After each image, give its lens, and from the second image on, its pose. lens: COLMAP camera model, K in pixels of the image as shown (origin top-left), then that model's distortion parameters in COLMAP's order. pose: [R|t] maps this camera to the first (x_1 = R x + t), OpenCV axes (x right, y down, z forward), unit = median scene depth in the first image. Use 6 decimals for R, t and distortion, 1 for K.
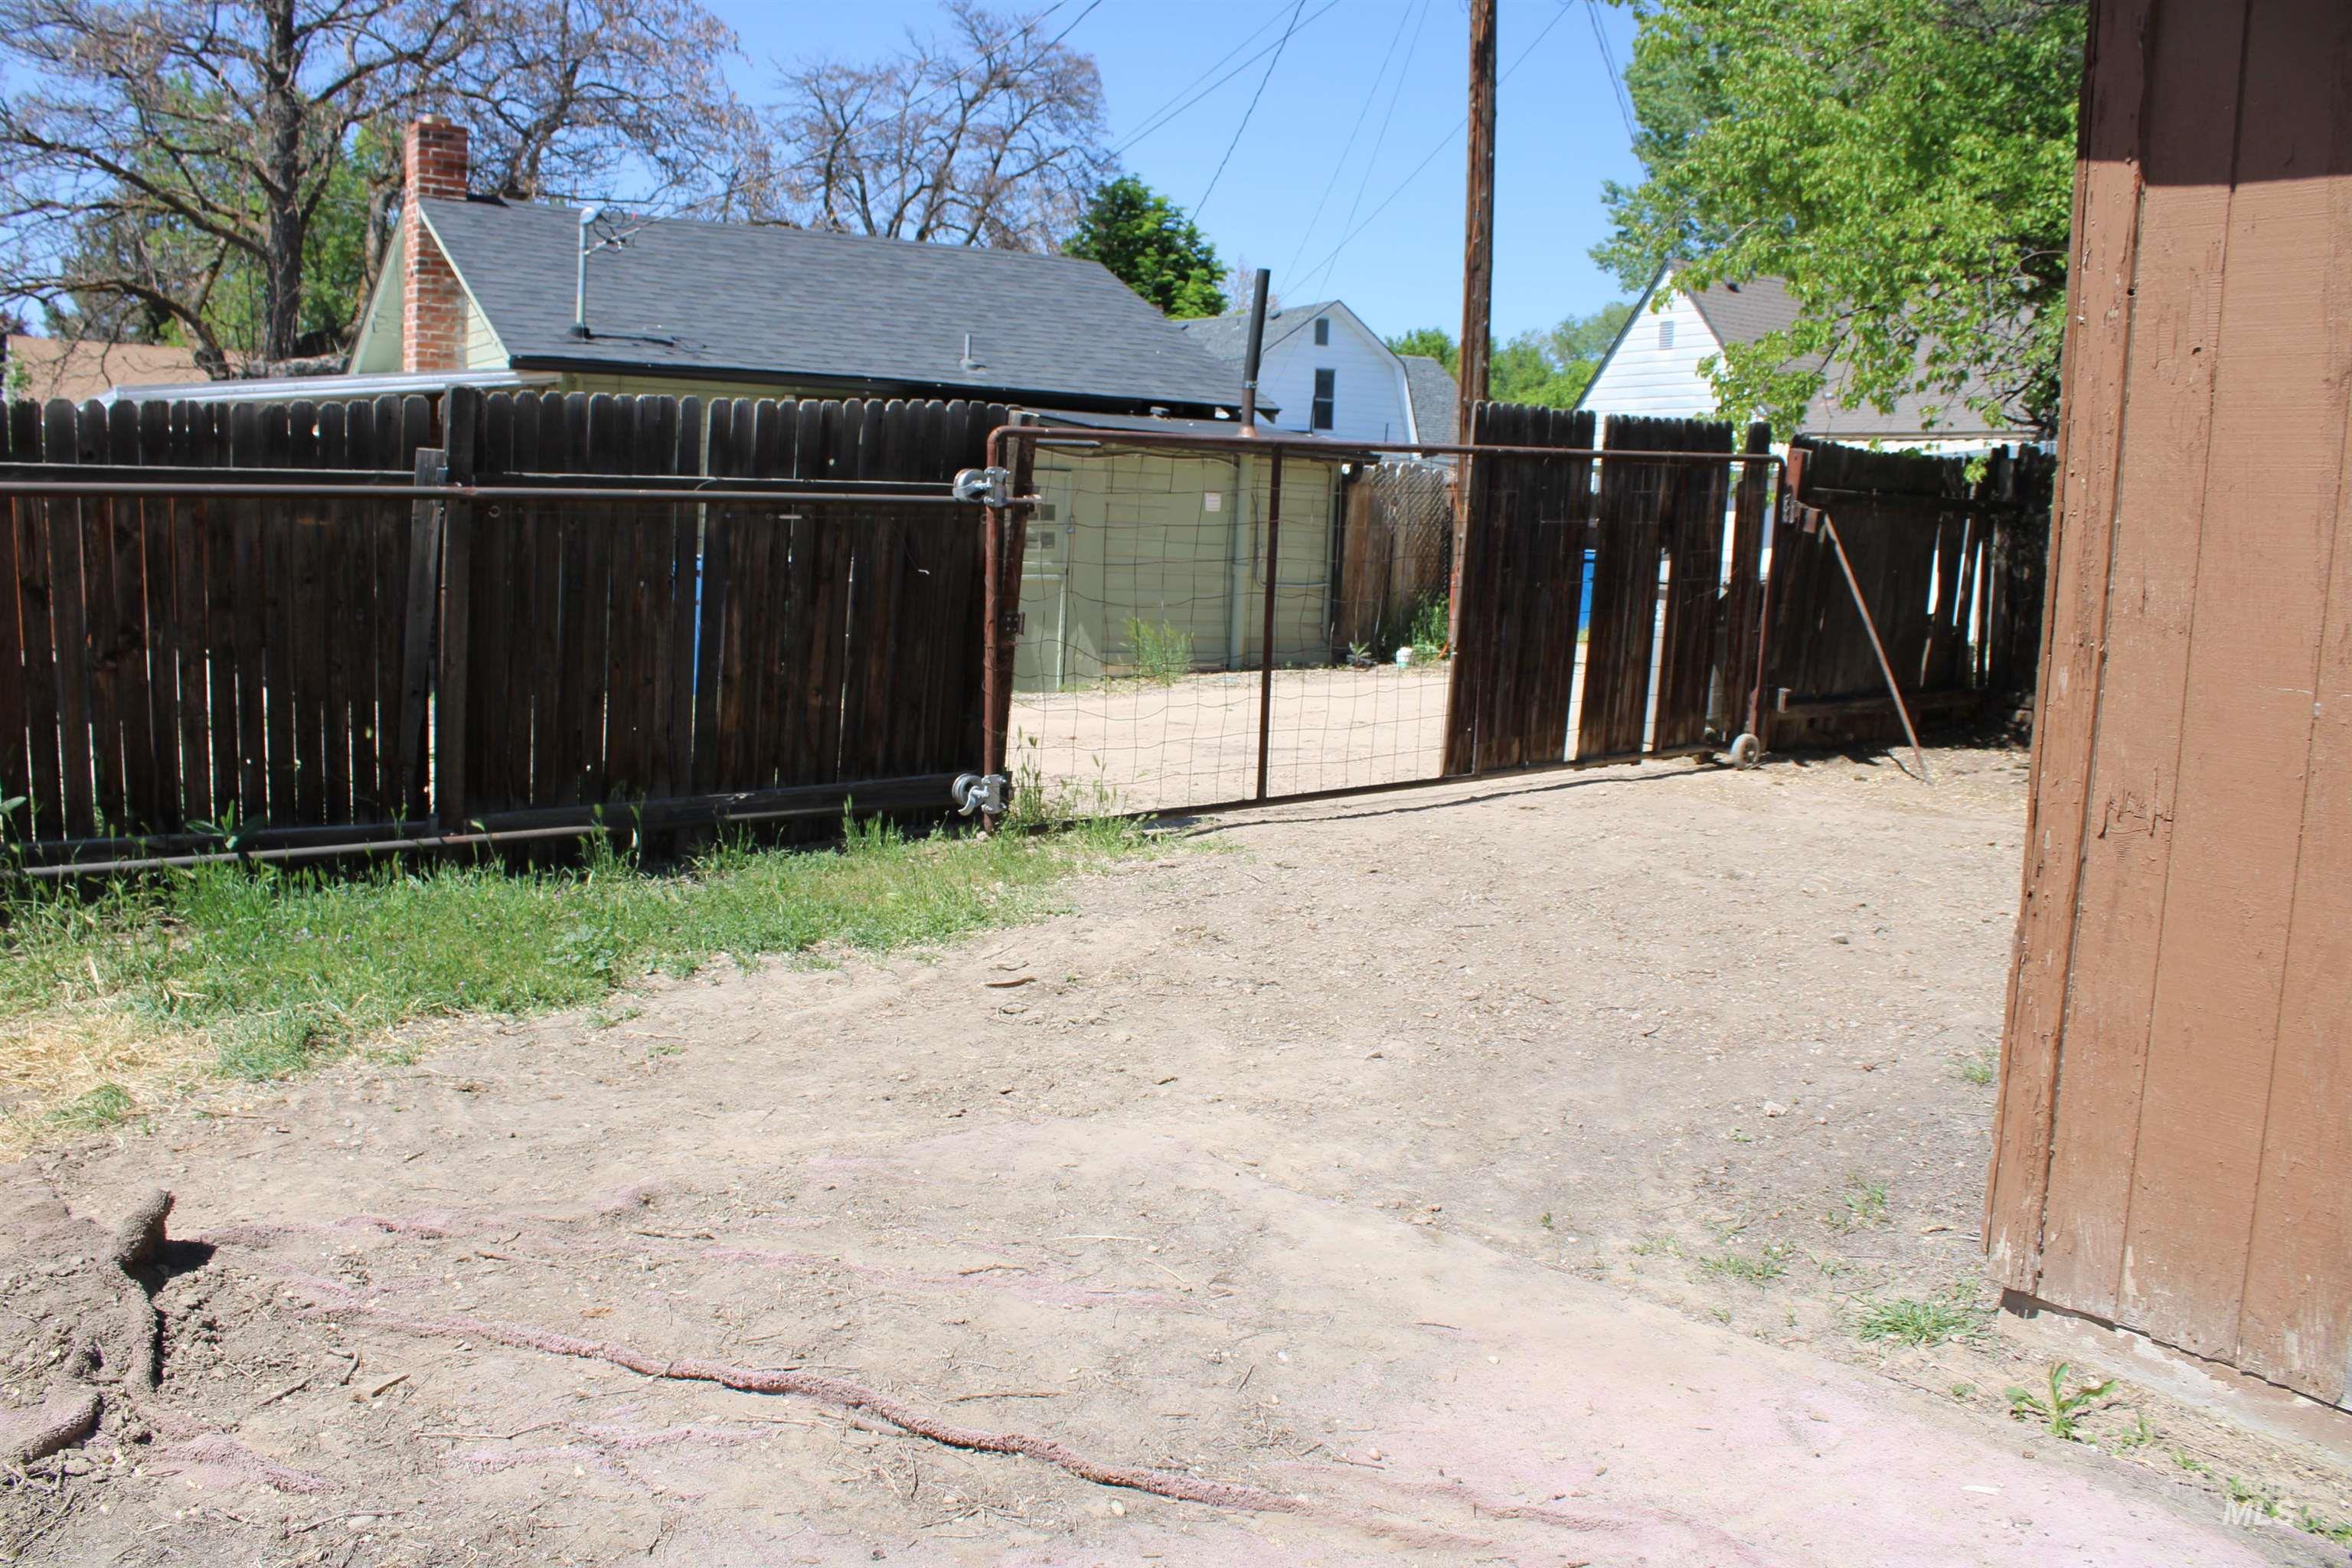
lens RADIAL K [[1959.0, 0, 1176.0], [0, 1959.0, 784.0], [0, 0, 1]] dist [-0.164658, 0.153464]
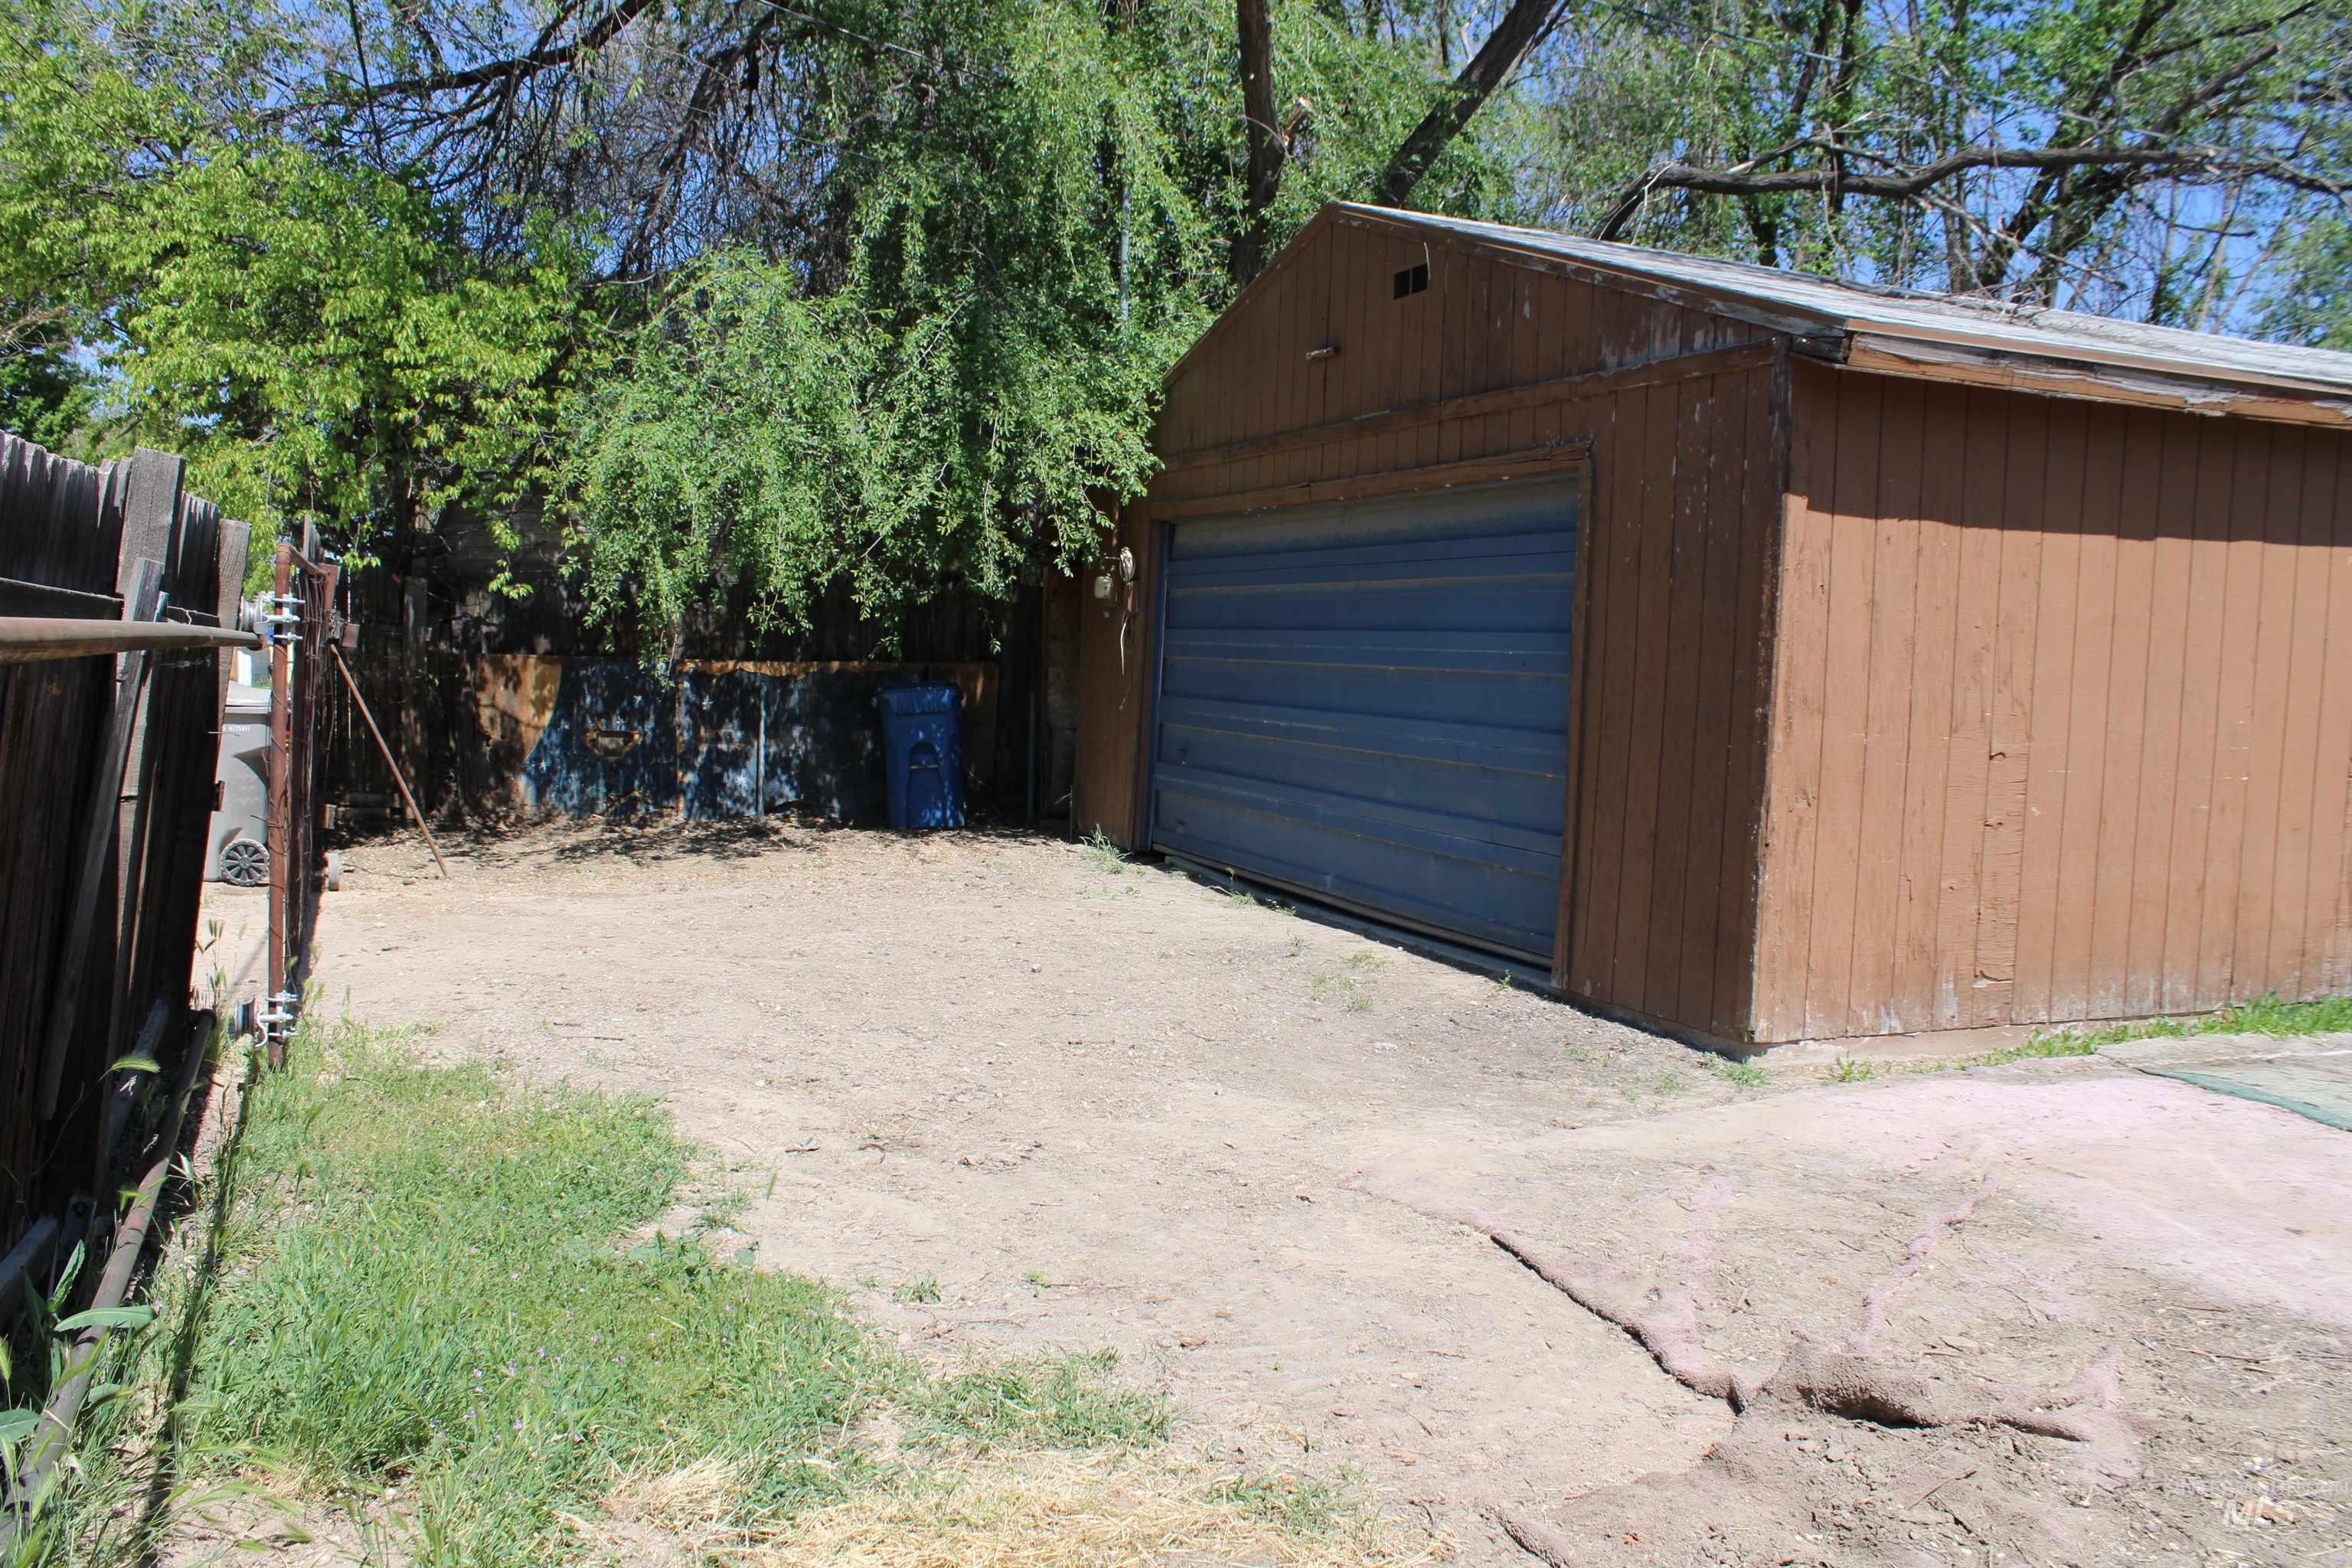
lens RADIAL K [[1959.0, 0, 1176.0], [0, 1959.0, 784.0], [0, 0, 1]] dist [-0.164658, 0.153464]
pose [[0.218604, -0.078301, 0.972667, -1.192279], [0.120446, 0.991318, 0.052732, -0.133016], [-0.968352, 0.105626, 0.226138, 0.795652]]
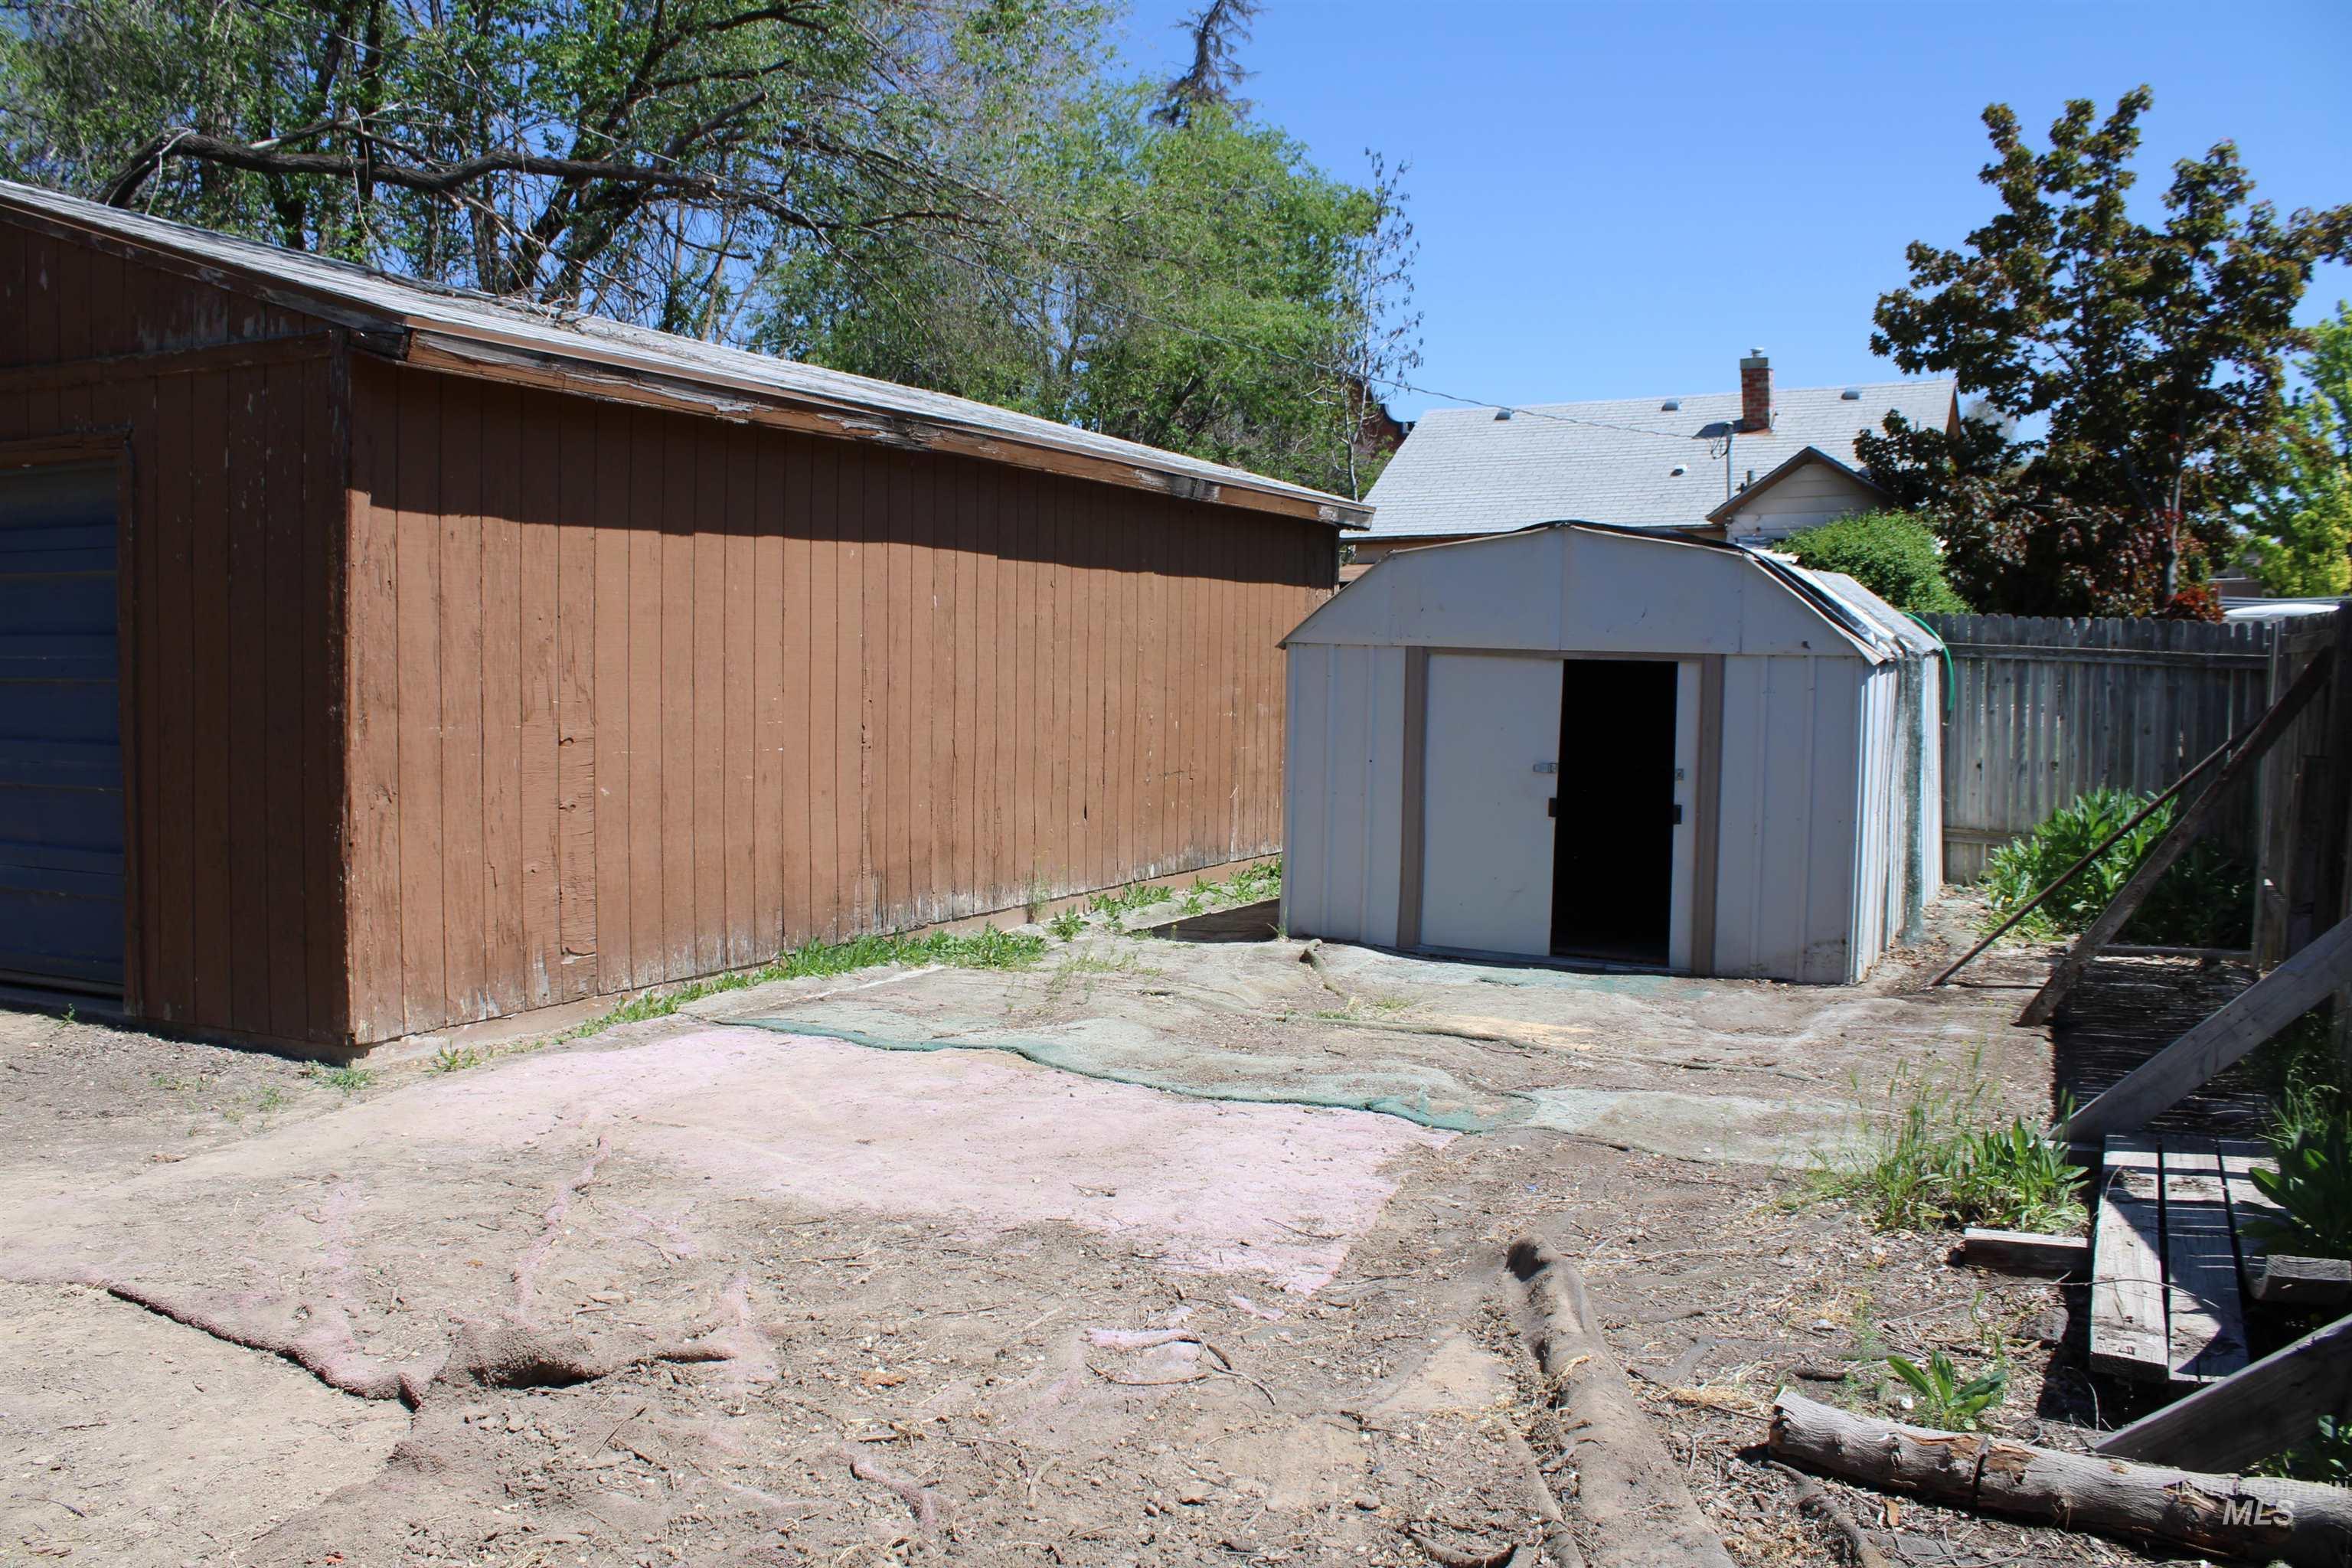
lens RADIAL K [[1959.0, 0, 1176.0], [0, 1959.0, 784.0], [0, 0, 1]] dist [-0.164658, 0.153464]
pose [[-0.491316, -0.073986, 0.867833, -1.215420], [0.114161, 0.982319, 0.148377, -0.141844], [-0.863467, 0.171973, -0.474183, 0.832588]]
